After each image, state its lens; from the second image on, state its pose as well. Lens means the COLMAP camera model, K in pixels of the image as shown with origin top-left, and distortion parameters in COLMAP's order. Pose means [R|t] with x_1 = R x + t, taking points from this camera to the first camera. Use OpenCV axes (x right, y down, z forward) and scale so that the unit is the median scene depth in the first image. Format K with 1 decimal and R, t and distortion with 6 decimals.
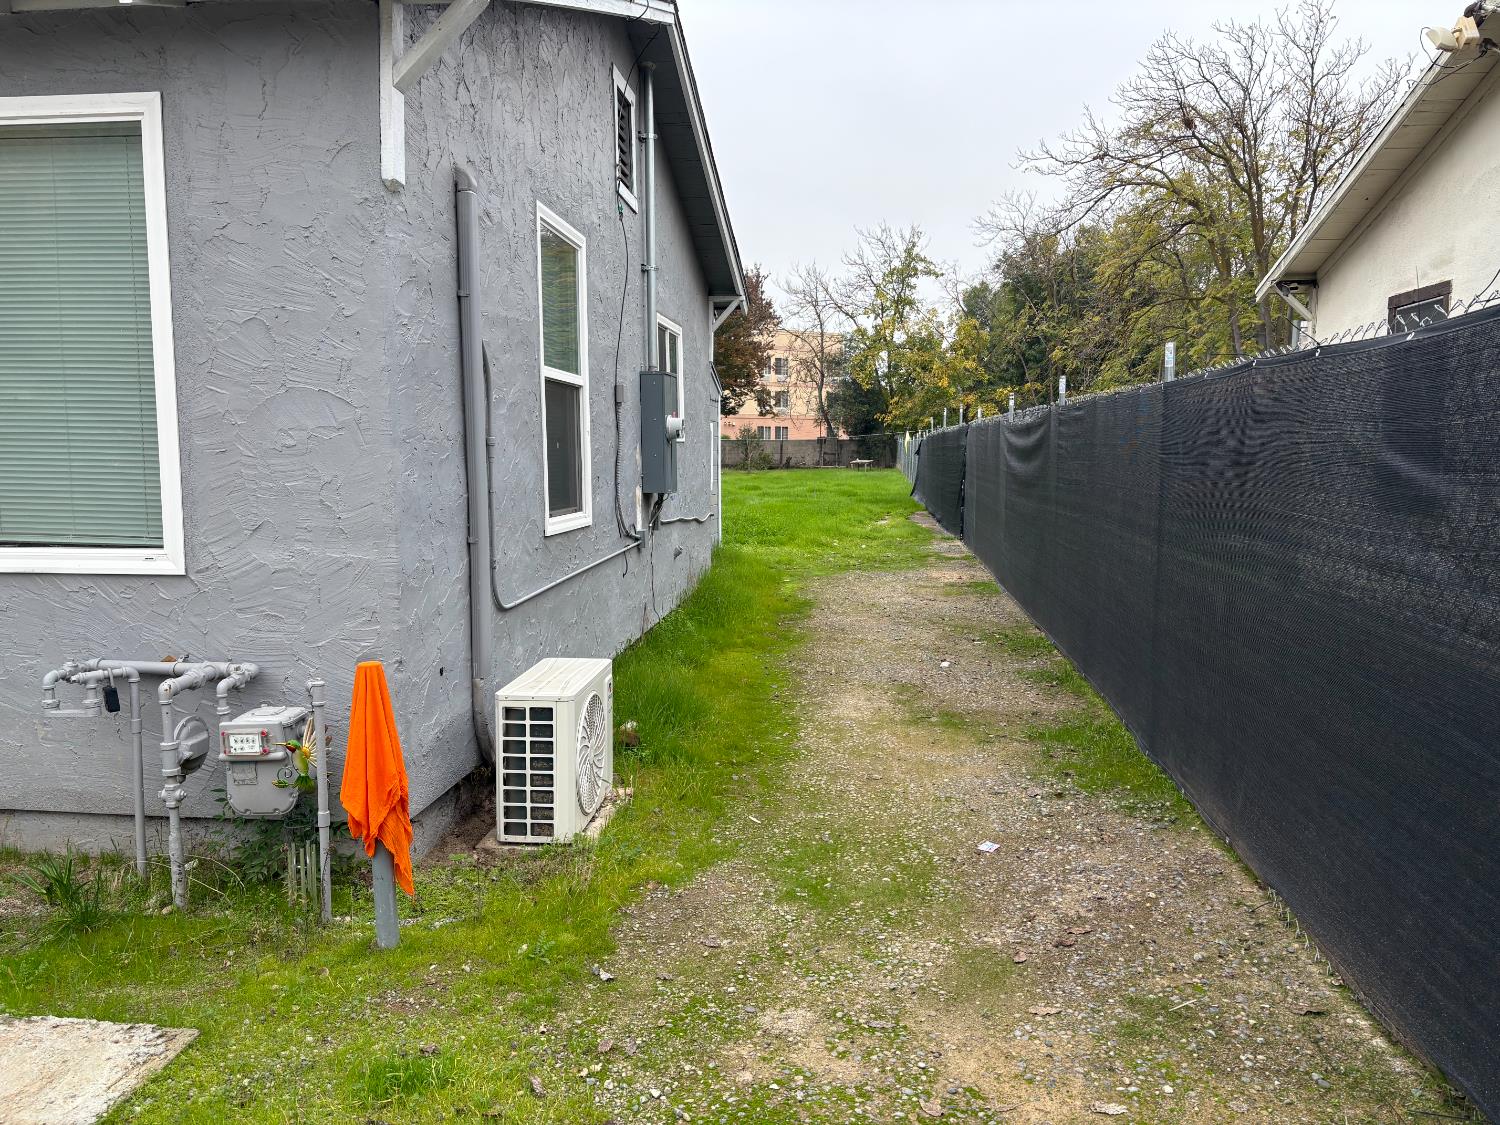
lens RADIAL K [[1131.2, 0, 748.3], [0, 1131.2, 573.6], [0, 0, 1]] dist [0.052676, -0.051181]
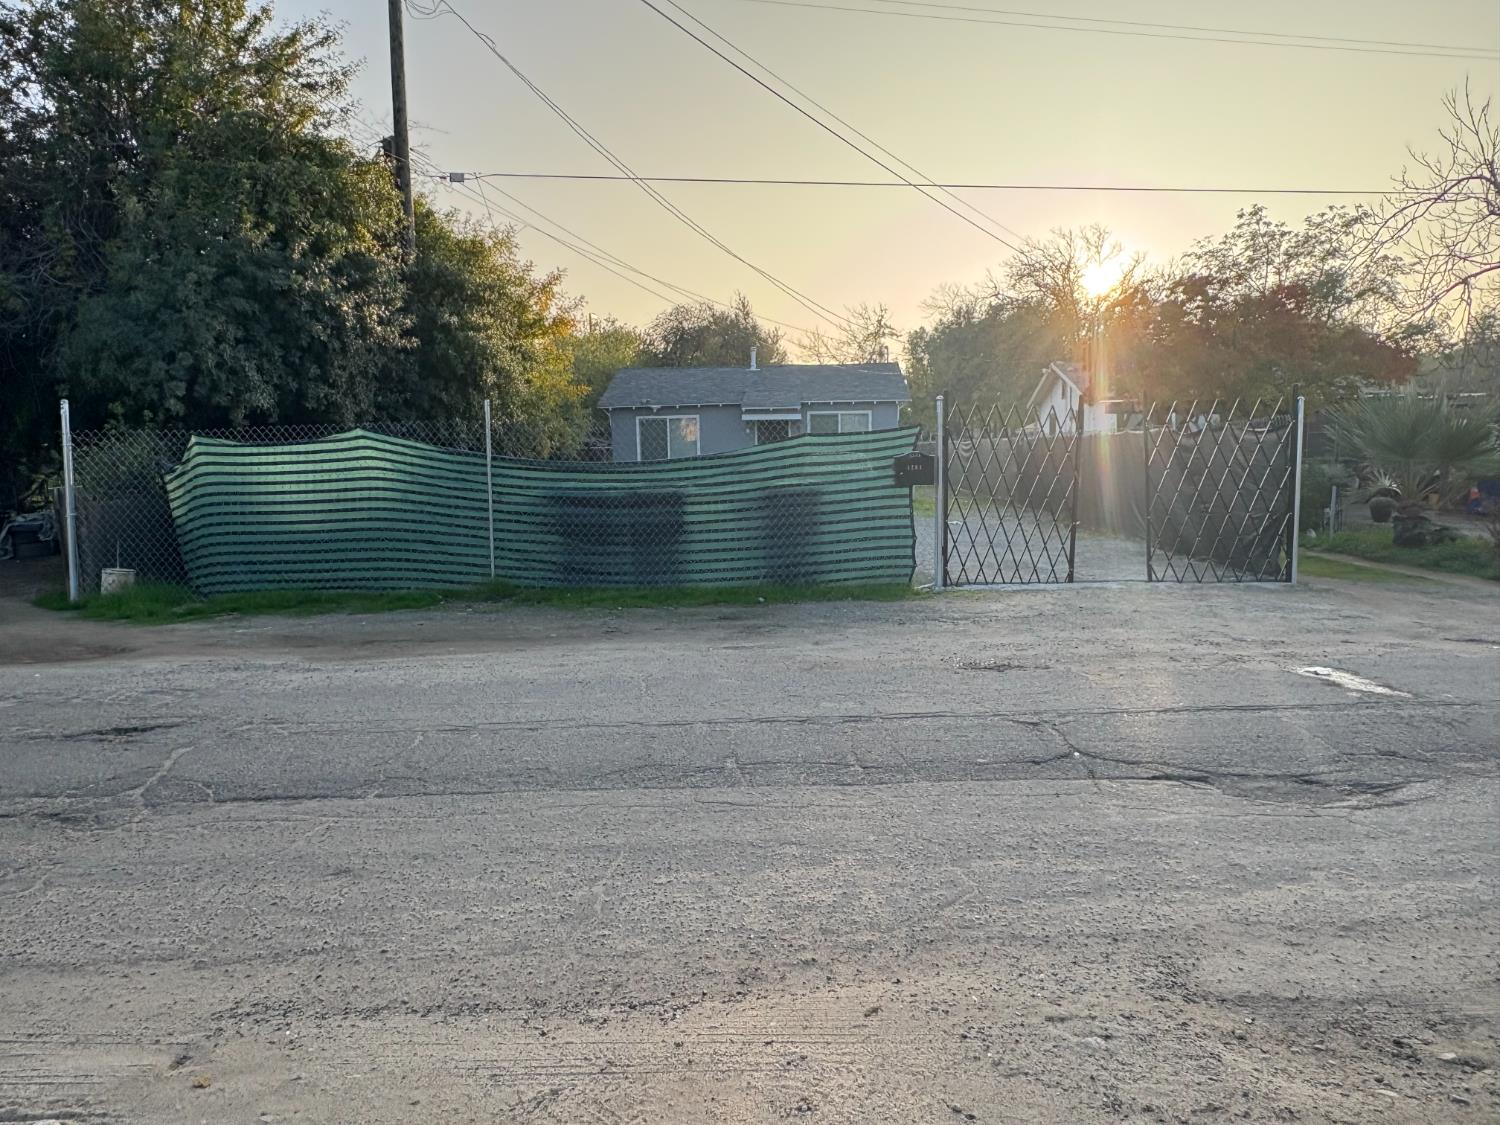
lens RADIAL K [[1037.0, 0, 737.9], [0, 1037.0, 555.3], [0, 0, 1]] dist [0.002554, -0.006090]
pose [[0.999205, -0.018279, 0.035435, -0.872451], [0.018595, 0.999790, -0.008603, 0.347948], [-0.035270, 0.009255, 0.999335, -3.259545]]
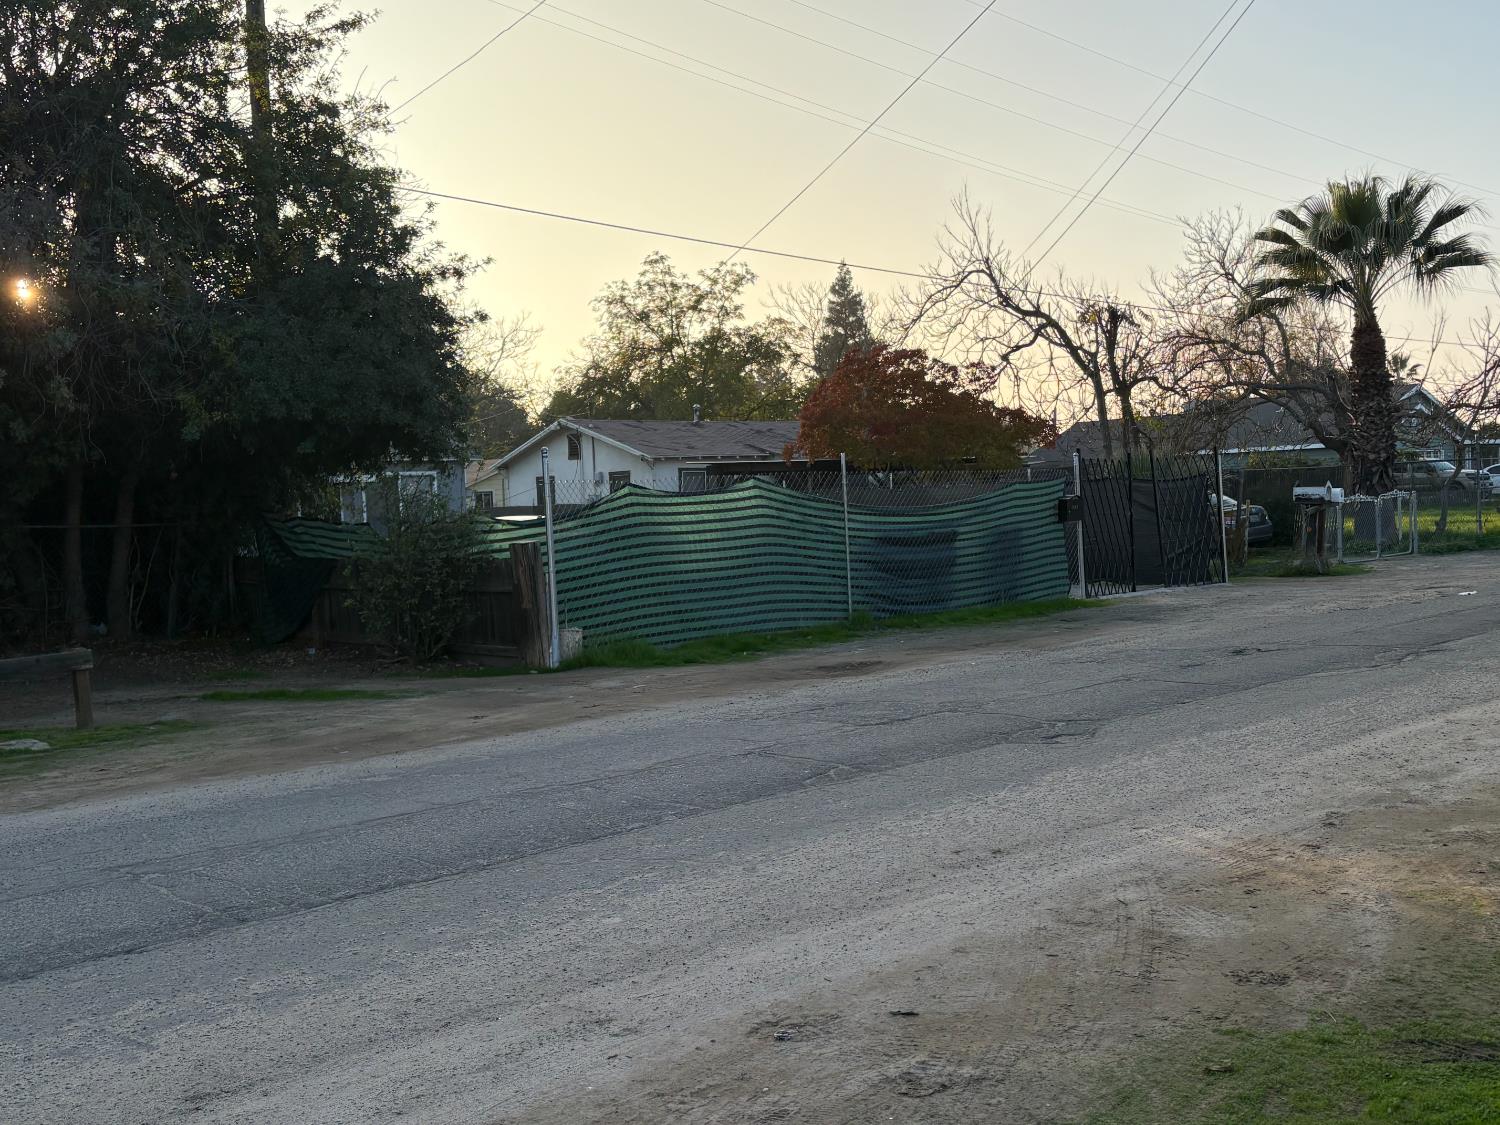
lens RADIAL K [[1573.3, 0, 747.8], [0, 1573.3, 564.3], [0, 0, 1]] dist [0.014961, 0.000000]
pose [[0.700841, -0.053499, 0.711308, -2.920543], [0.116884, 0.992318, -0.040530, 0.366145], [-0.703676, 0.111546, 0.701711, -3.396726]]
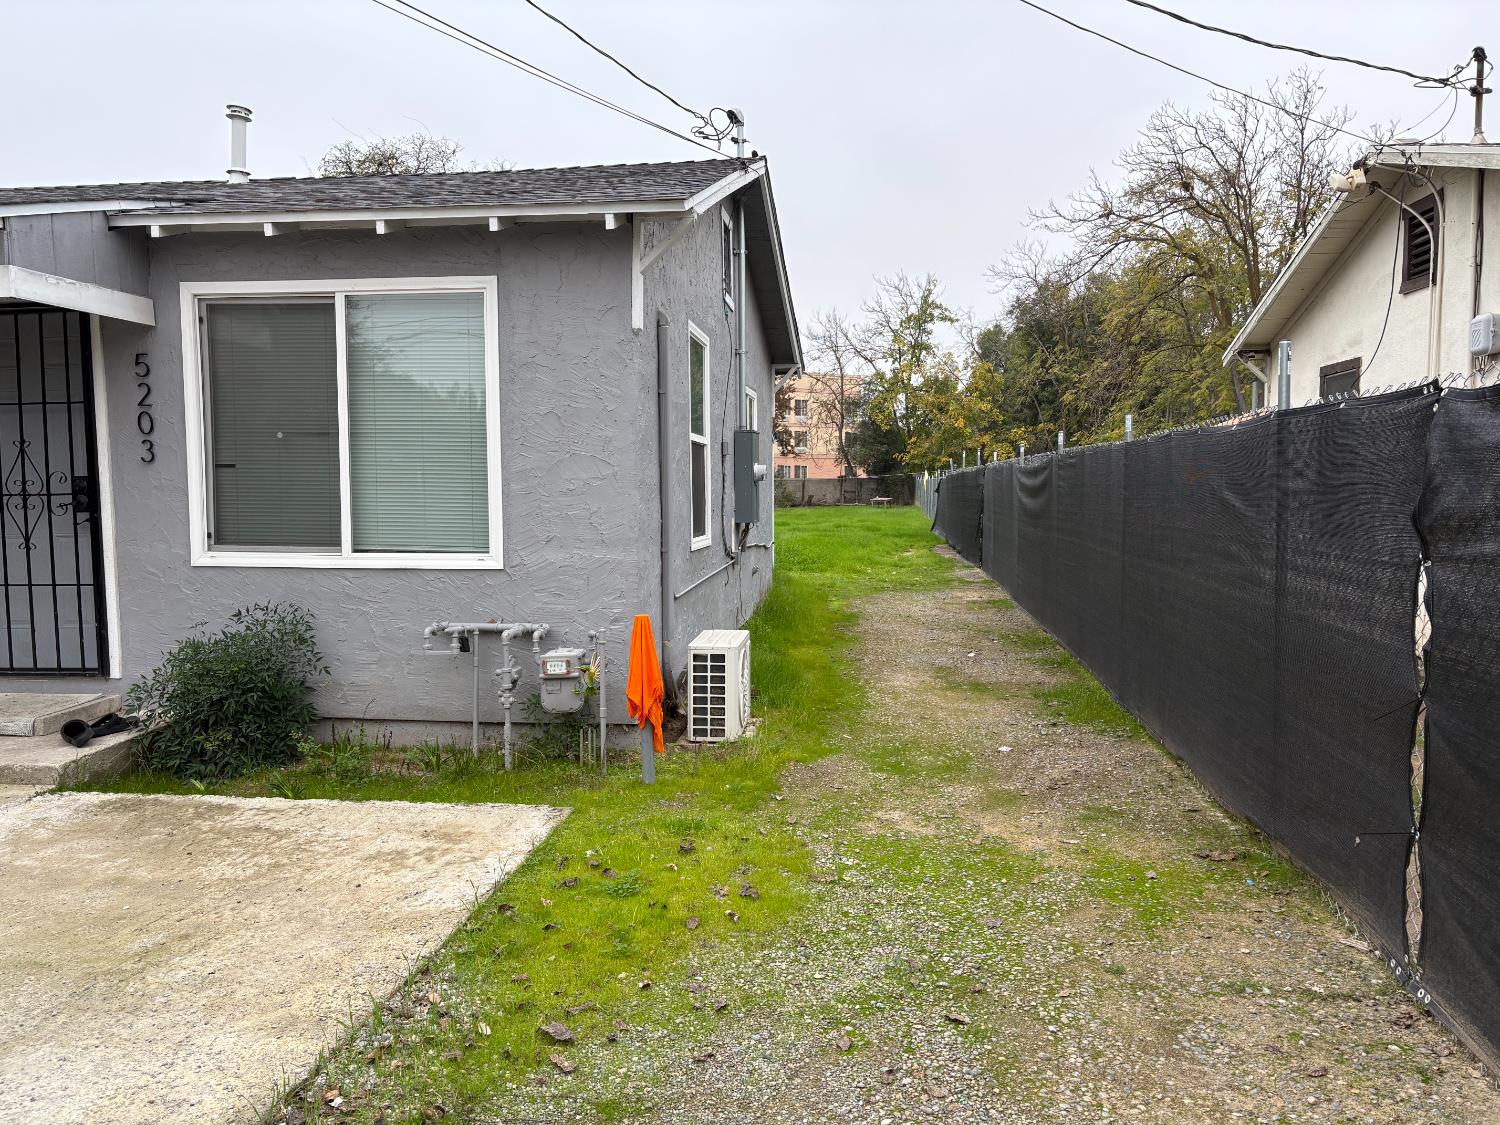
lens RADIAL K [[1131.2, 0, 746.1], [0, 1131.2, 571.8], [0, 0, 1]] dist [0.052676, -0.051181]
pose [[0.999876, -0.002478, -0.015522, -0.062223], [0.001930, 0.999378, -0.035223, 0.030910], [0.015600, 0.035188, 0.999259, -0.296821]]
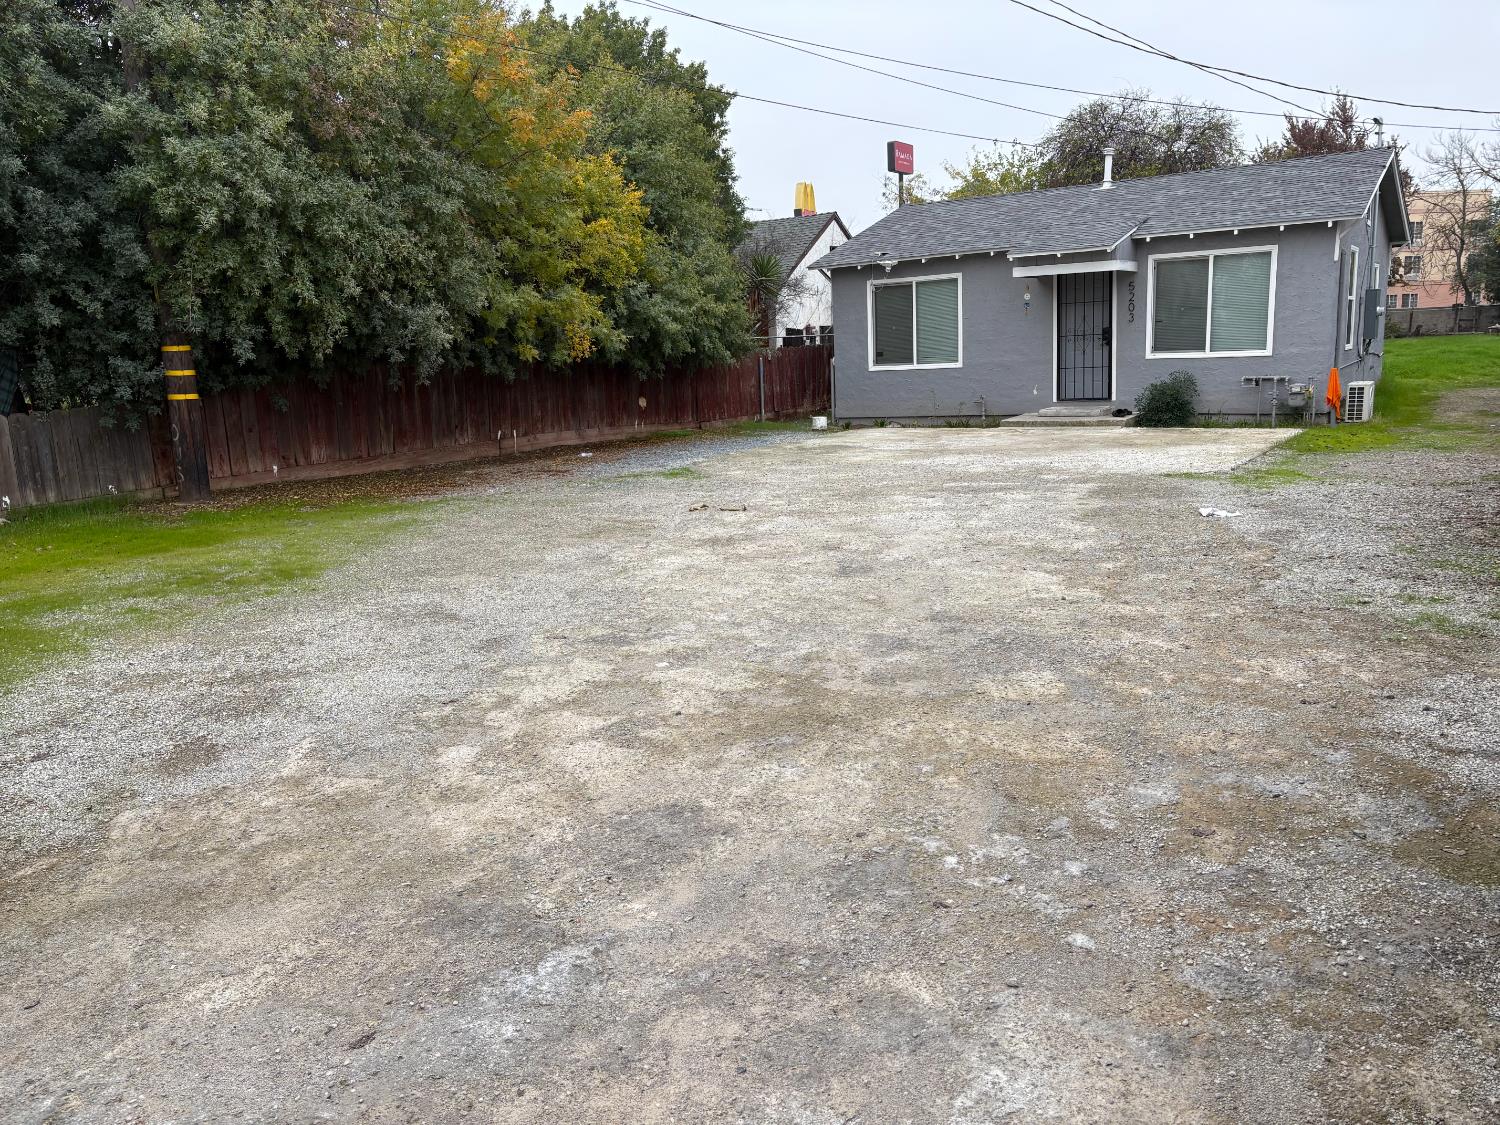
lens RADIAL K [[1131.2, 0, 750.0], [0, 1131.2, 561.4], [0, 0, 1]] dist [0.052676, -0.051181]
pose [[0.886085, 0.050492, -0.460764, -0.106107], [-0.010055, 0.995909, 0.089798, 0.203707], [0.463413, -0.074936, 0.882968, -1.890574]]
